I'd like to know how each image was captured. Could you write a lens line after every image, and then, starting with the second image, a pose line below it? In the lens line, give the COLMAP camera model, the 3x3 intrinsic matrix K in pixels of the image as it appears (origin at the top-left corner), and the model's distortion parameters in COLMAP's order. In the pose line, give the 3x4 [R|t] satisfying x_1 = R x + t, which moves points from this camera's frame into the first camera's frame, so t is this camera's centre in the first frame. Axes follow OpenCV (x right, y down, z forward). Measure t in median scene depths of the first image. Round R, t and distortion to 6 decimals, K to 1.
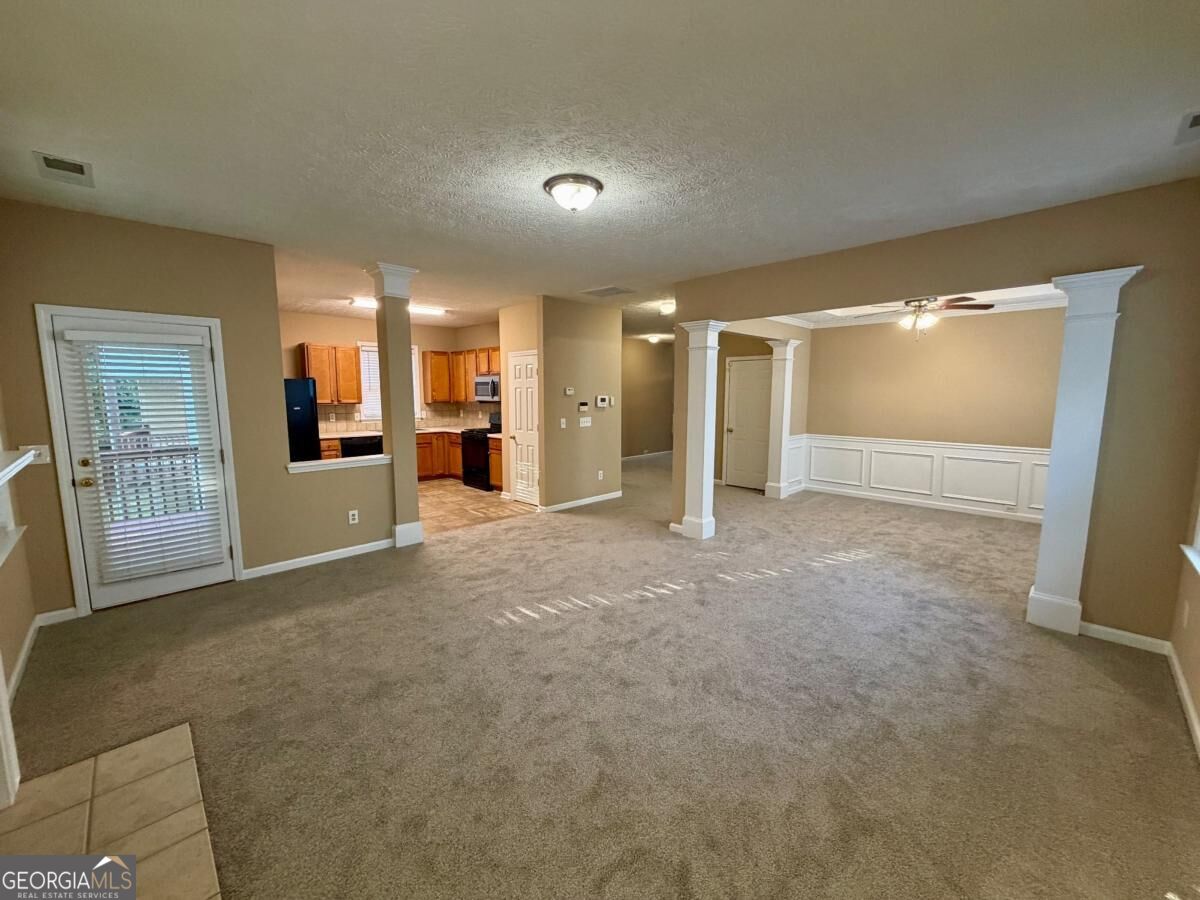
lens RADIAL K [[477.3, 0, 599.8], [0, 477.3, 447.3], [0, 0, 1]] dist [-0.001990, 0.000233]
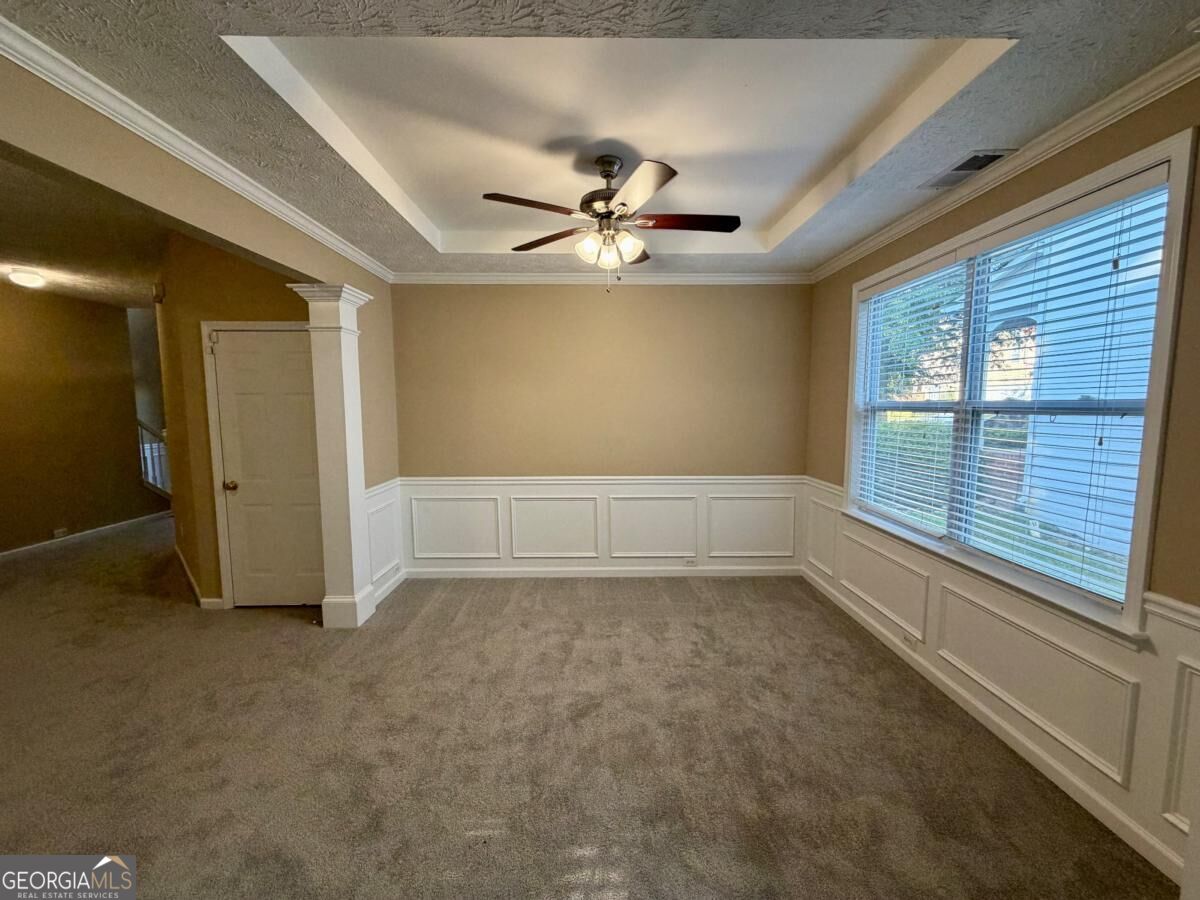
lens RADIAL K [[477.3, 0, 599.6], [0, 477.3, 452.1], [0, 0, 1]] dist [-0.001990, 0.000233]
pose [[0.695262, -0.077665, 0.714549, 0.234567], [0.086066, 0.995988, 0.024512, -0.057780], [-0.713585, 0.044456, 0.699156, 0.522381]]
